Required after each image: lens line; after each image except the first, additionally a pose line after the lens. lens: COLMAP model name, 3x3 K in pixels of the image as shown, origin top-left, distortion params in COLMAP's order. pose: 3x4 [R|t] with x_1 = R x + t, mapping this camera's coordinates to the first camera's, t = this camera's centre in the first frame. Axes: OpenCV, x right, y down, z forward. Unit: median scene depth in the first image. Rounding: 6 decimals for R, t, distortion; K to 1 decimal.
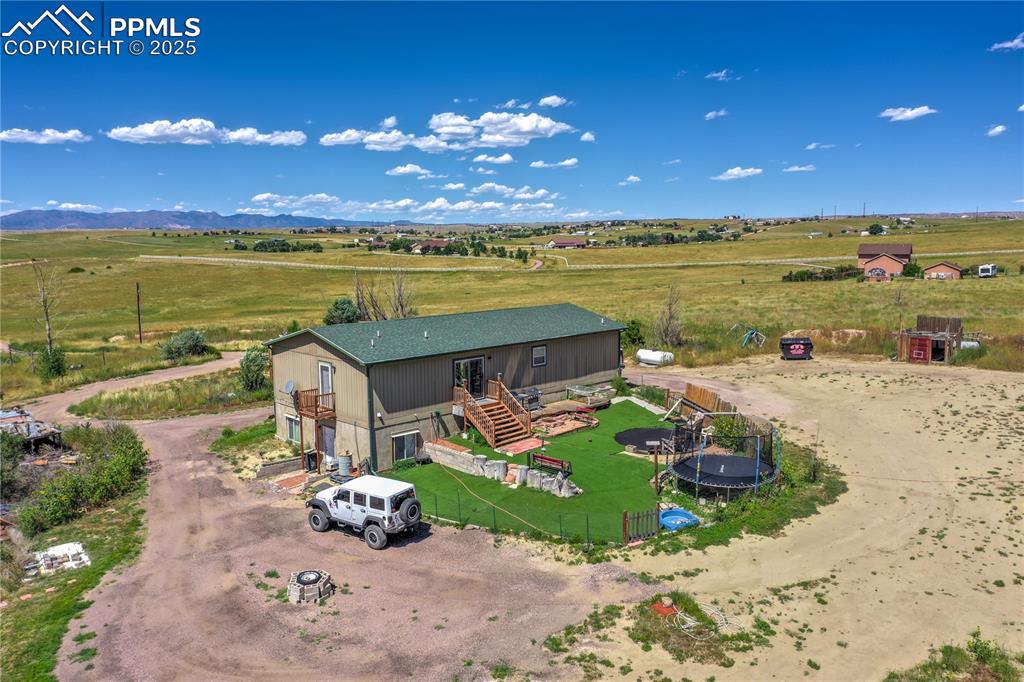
lens RADIAL K [[824.5, 0, 509.6], [0, 824.5, 343.0], [0, 0, 1]] dist [-0.000592, -0.001731]
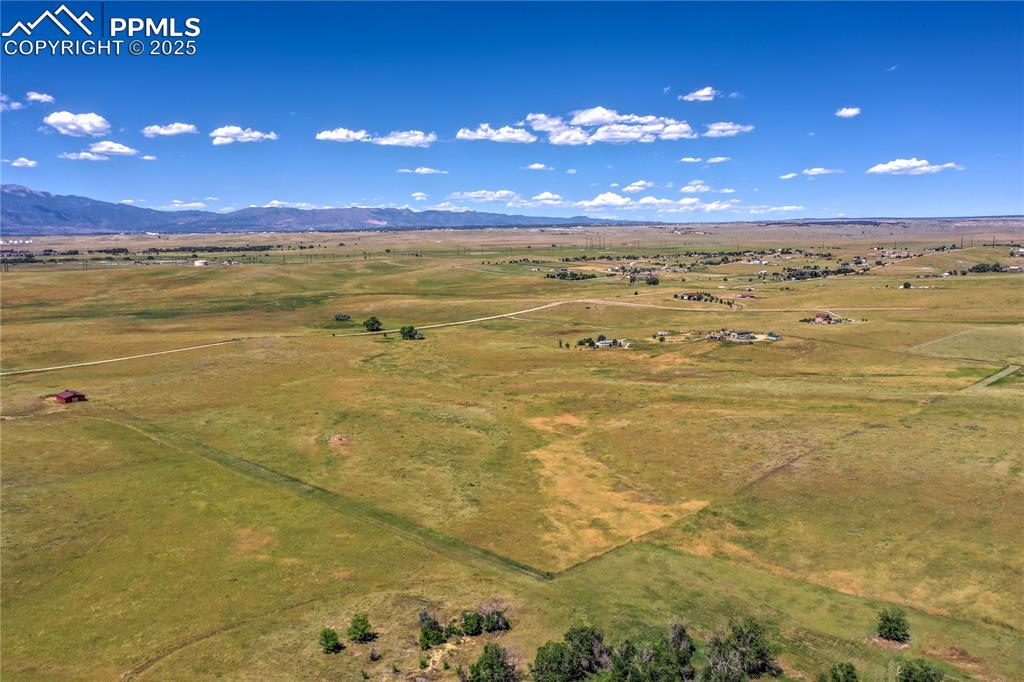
lens RADIAL K [[824.5, 0, 511.9], [0, 824.5, 340.8], [0, 0, 1]] dist [-0.000592, -0.001731]
pose [[0.978849, 0.034505, -0.201652, -0.147647], [-0.033531, 0.999404, 0.008243, 0.022402], [0.201816, -0.001307, 0.979423, -1.997512]]
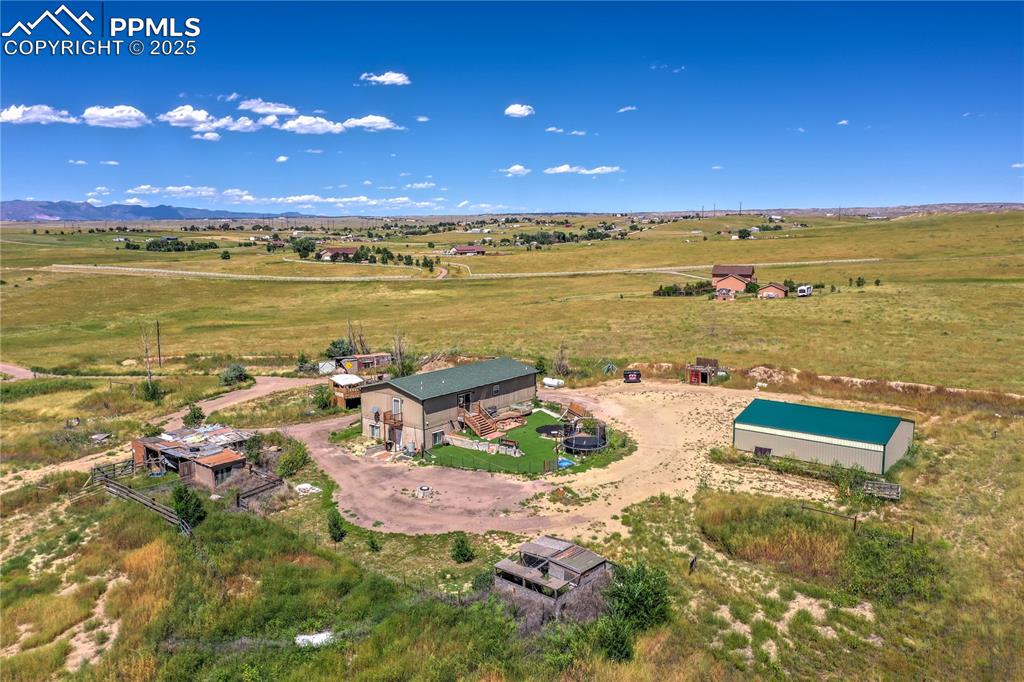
lens RADIAL K [[824.5, 0, 513.0], [0, 824.5, 339.5], [0, 0, 1]] dist [-0.000592, -0.001731]
pose [[0.991276, -0.015334, 0.130905, -0.018895], [0.014688, 0.999875, 0.005903, -0.012062], [-0.130979, -0.003929, 0.991377, -0.100132]]
